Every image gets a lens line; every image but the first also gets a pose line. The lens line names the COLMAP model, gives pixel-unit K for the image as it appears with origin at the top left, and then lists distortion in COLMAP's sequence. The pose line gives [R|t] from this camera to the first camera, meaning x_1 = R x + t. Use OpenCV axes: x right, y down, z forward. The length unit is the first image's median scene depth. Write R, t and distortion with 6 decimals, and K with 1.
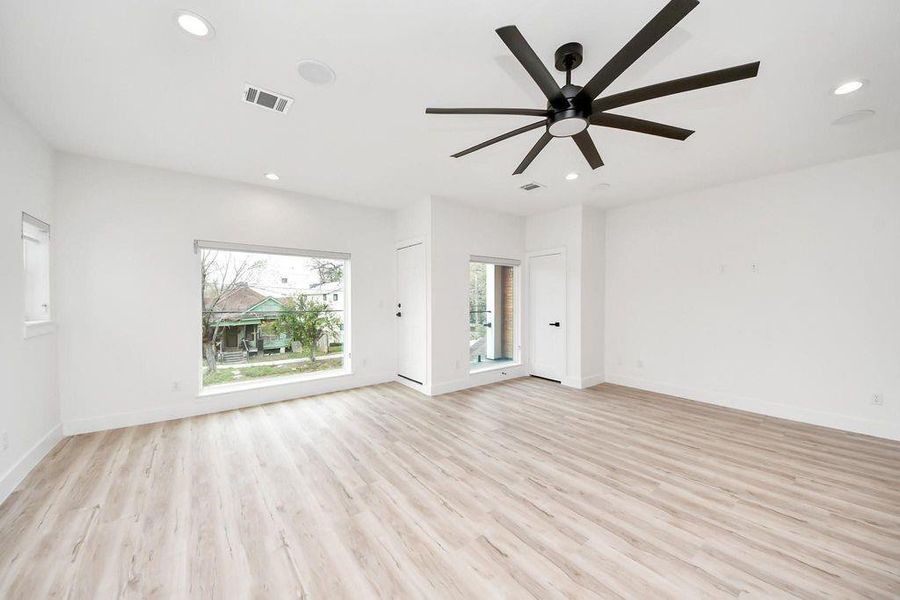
lens RADIAL K [[330.3, 0, 449.6], [0, 330.3, 305.0], [0, 0, 1]] dist [0.001277, -0.000101]
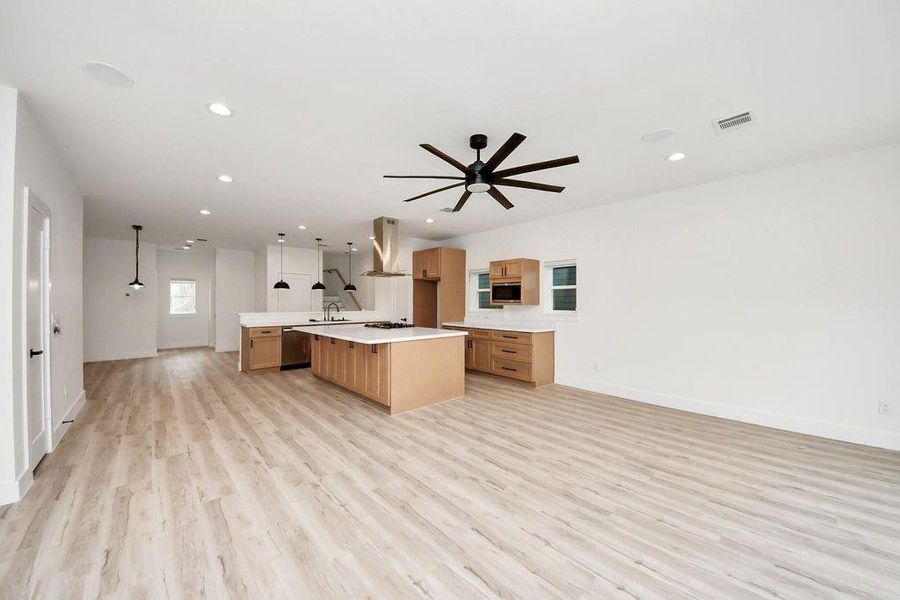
lens RADIAL K [[317.4, 0, 440.4], [0, 317.4, 299.3], [0, 0, 1]] dist [-0.001532, -0.000260]
pose [[-0.998800, -0.003764, -0.048828, 0.439089], [-0.004454, 0.999892, 0.014015, -0.039092], [0.048770, 0.014215, -0.998709, 1.781550]]
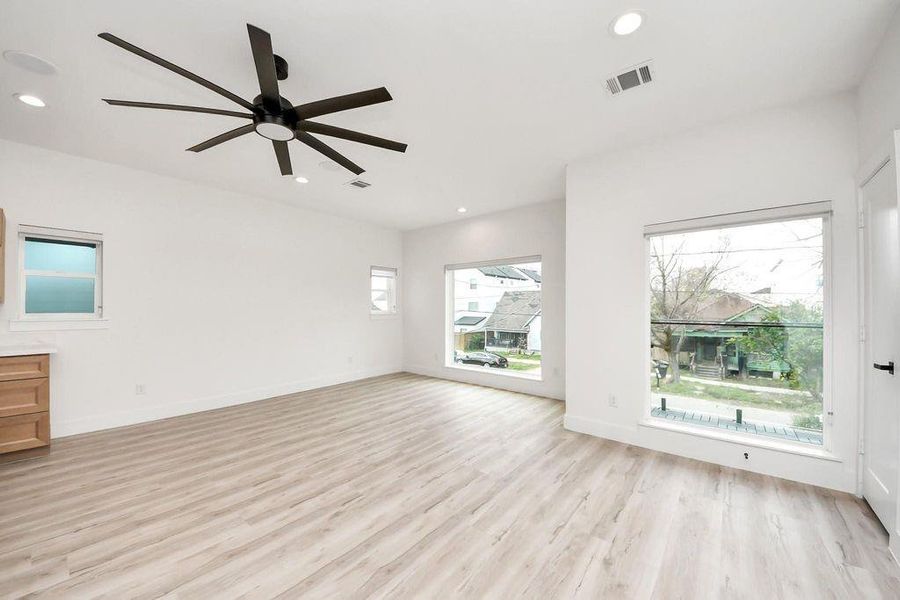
lens RADIAL K [[350.0, 0, 450.0], [0, 350.0, 300.0], [0, 0, 1]] dist [-0.001975, -0.000606]
pose [[0.203954, -0.020490, -0.978766, 1.140328], [-0.021215, 0.999454, -0.025343, 0.016001], [0.978751, 0.025934, 0.203408, 0.960230]]
